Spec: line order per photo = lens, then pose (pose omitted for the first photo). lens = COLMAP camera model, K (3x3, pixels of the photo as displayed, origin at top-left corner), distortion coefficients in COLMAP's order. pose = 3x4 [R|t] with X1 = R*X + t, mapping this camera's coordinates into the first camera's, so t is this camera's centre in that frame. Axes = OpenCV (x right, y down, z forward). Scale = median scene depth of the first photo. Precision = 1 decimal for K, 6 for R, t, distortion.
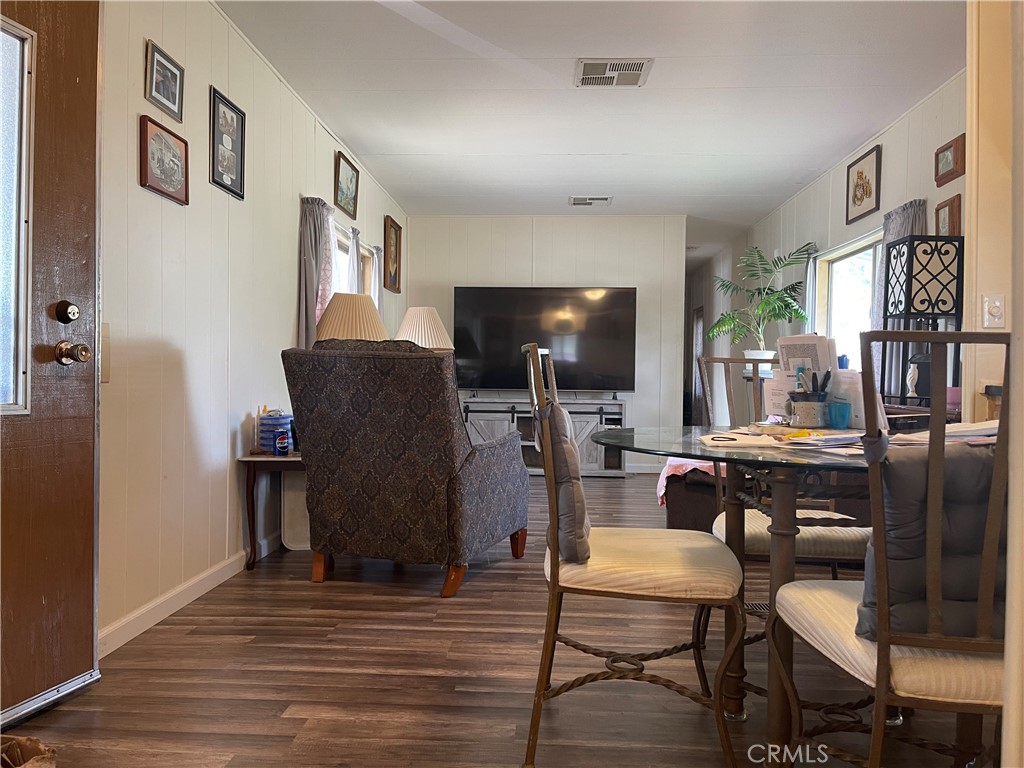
lens RADIAL K [[770.3, 0, 513.2], [0, 770.3, 383.0], [0, 0, 1]] dist [0.043858, 0.002250]
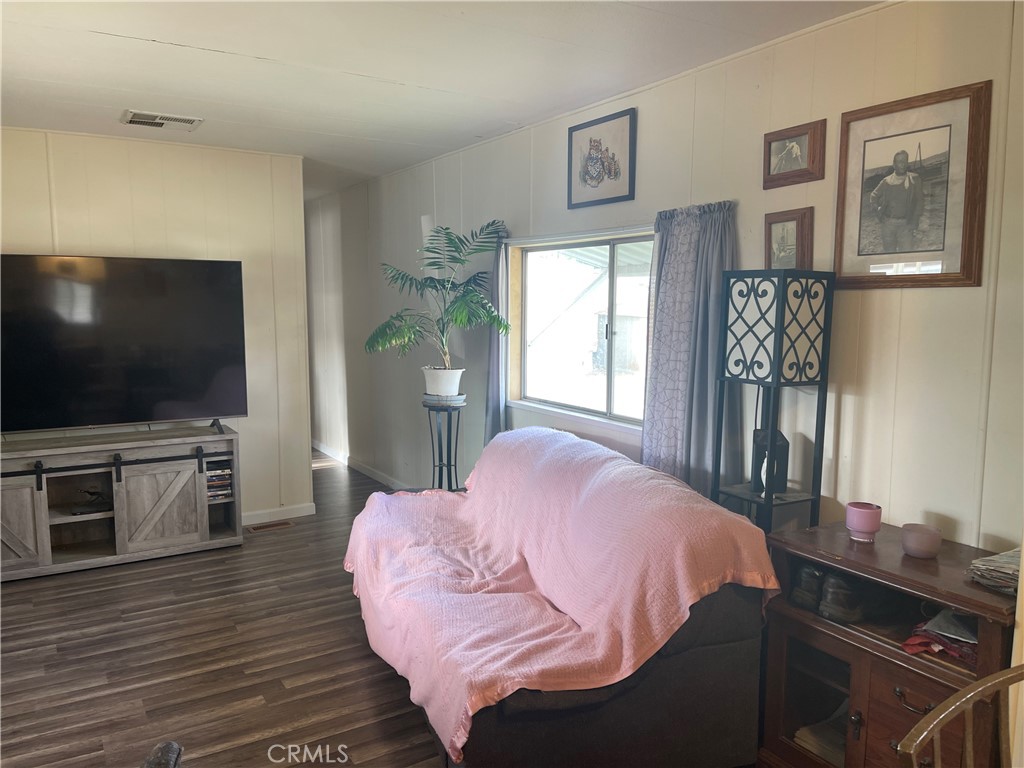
lens RADIAL K [[770.3, 0, 509.3], [0, 770.3, 385.9], [0, 0, 1]] dist [0.043858, 0.002250]
pose [[0.824043, -0.075297, 0.561501, -0.041749], [0.014327, 0.993581, 0.112213, -0.107570], [-0.566346, -0.084424, 0.819832, 0.372514]]
